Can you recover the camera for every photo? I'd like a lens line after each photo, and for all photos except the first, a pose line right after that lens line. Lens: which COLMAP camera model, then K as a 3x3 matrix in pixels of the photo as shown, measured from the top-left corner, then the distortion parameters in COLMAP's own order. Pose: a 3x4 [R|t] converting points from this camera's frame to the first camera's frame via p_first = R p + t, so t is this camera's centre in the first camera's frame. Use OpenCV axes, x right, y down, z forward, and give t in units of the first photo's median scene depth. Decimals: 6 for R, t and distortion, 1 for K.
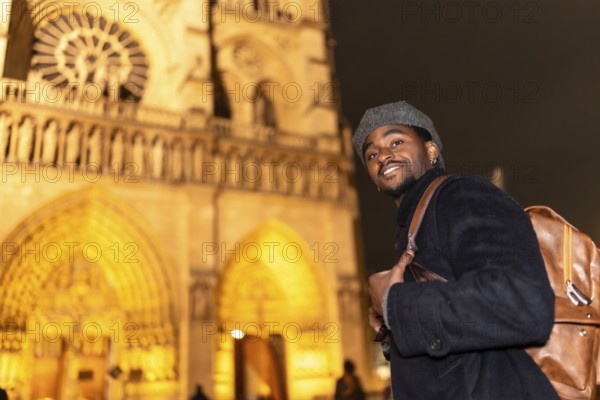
lens RADIAL K [[568.2, 0, 300.9], [0, 568.2, 199.7], [0, 0, 1]] dist [0.027274, 0.007992]
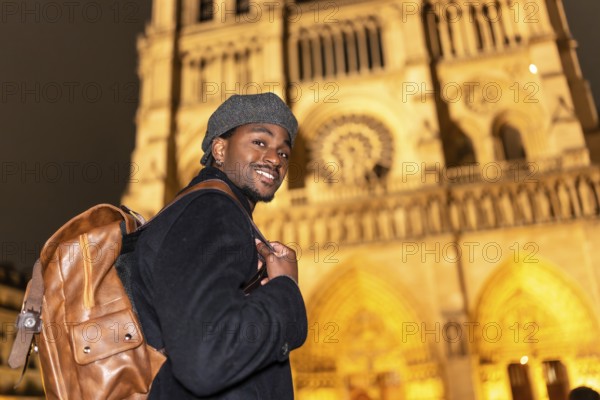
lens RADIAL K [[568.2, 0, 300.9], [0, 568.2, 199.7], [0, 0, 1]] dist [0.027274, 0.007992]
pose [[0.741569, -0.227941, -0.630966, 0.366234], [0.223014, 0.970781, -0.088595, -0.058049], [0.632724, -0.075015, 0.770735, -0.058574]]
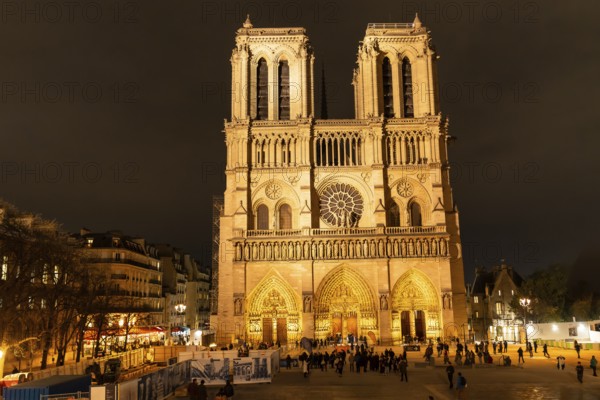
lens RADIAL K [[568.2, 0, 300.9], [0, 568.2, 199.7], [0, 0, 1]] dist [0.027274, 0.007992]
pose [[0.873543, -0.050252, -0.484146, 0.804998], [0.126142, 0.984047, 0.125459, -0.685658], [0.470118, -0.170665, 0.865946, -1.448077]]
